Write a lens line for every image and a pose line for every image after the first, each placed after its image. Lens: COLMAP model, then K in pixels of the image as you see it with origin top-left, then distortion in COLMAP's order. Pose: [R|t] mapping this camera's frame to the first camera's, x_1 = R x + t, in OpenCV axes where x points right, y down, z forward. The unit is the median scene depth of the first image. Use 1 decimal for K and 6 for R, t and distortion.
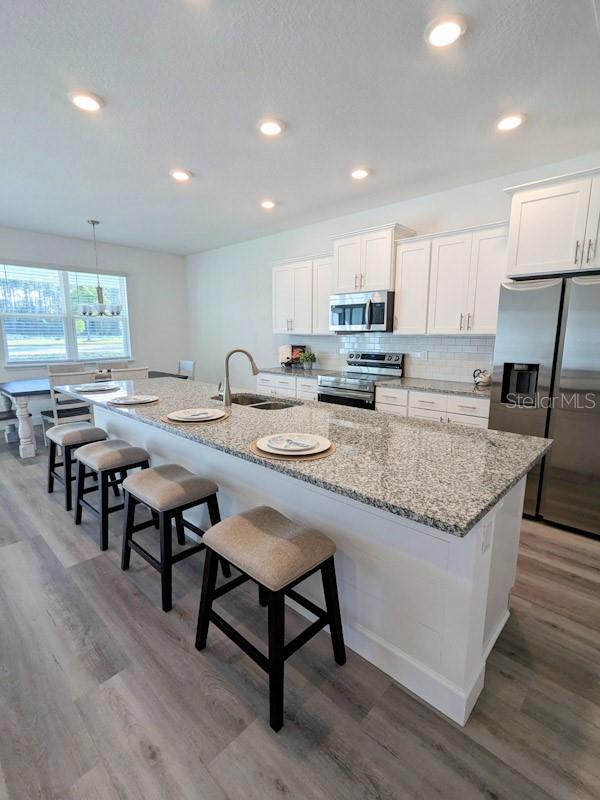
lens RADIAL K [[378.6, 0, 300.7], [0, 378.6, 403.7], [0, 0, 1]] dist [0.004549, 0.000794]
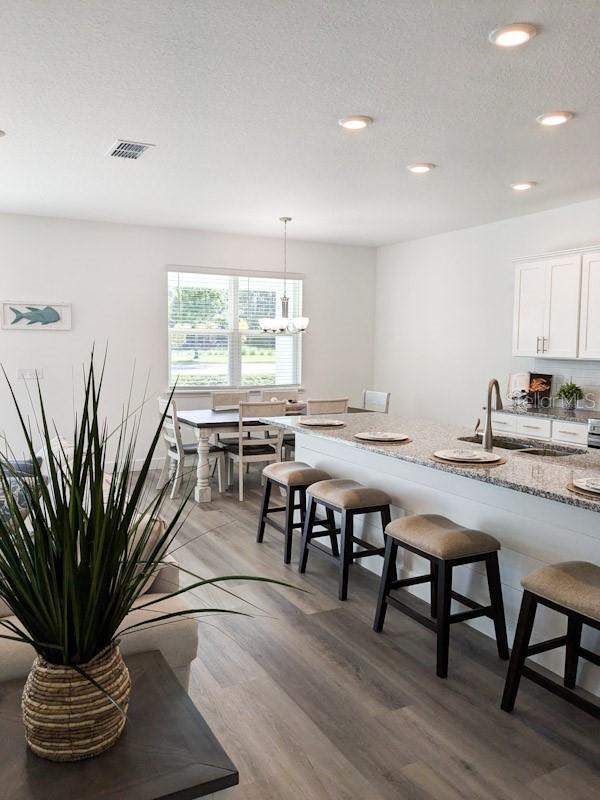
lens RADIAL K [[638.2, 0, 293.2], [0, 638.2, 399.5], [0, 0, 1]] dist [0.033893, -0.057158]
pose [[0.946783, 0.031832, -0.320294, -0.104015], [-0.064031, 0.993836, -0.090503, 0.035533], [0.315438, 0.106196, 0.942985, -0.312672]]
